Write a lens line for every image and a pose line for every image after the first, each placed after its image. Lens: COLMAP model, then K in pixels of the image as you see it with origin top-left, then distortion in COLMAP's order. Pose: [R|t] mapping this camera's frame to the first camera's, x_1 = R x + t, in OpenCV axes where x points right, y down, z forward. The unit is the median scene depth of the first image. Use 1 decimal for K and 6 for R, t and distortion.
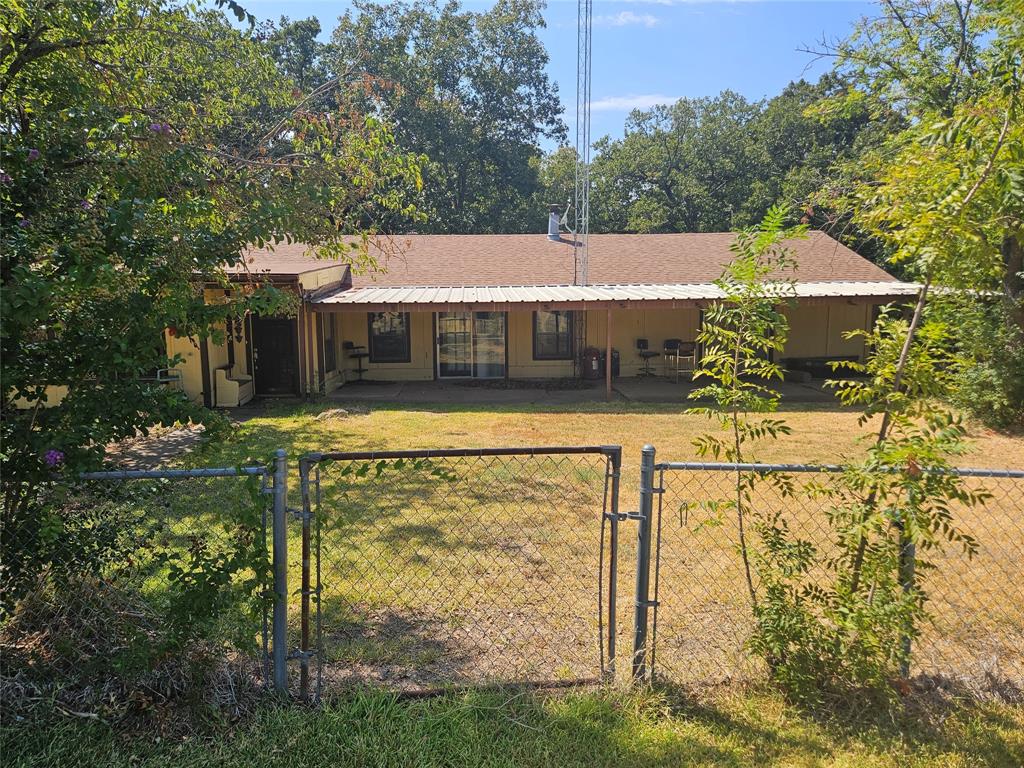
lens RADIAL K [[688.7, 0, 508.0], [0, 688.7, 387.5], [0, 0, 1]] dist [0.048173, 0.000683]
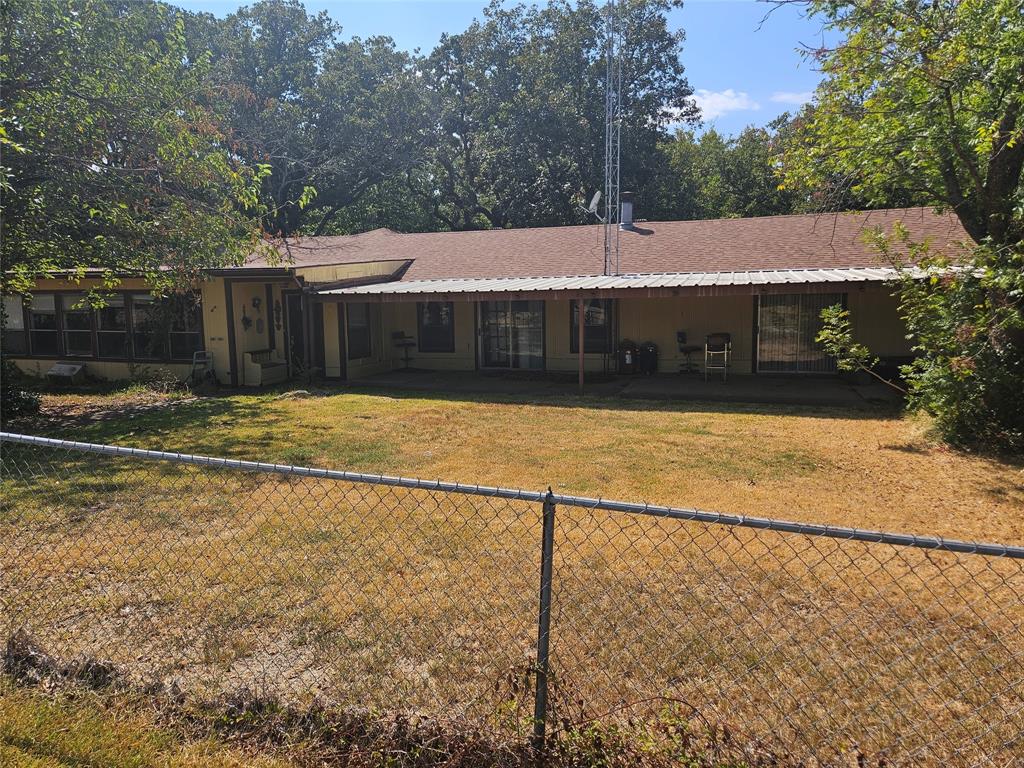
lens RADIAL K [[688.7, 0, 508.9], [0, 688.7, 380.1], [0, 0, 1]] dist [0.048173, 0.000683]
pose [[0.944128, 0.033858, -0.327834, 0.278467], [-0.035811, 0.999359, 0.000081, 0.002178], [0.327627, 0.011664, 0.944735, 0.049332]]
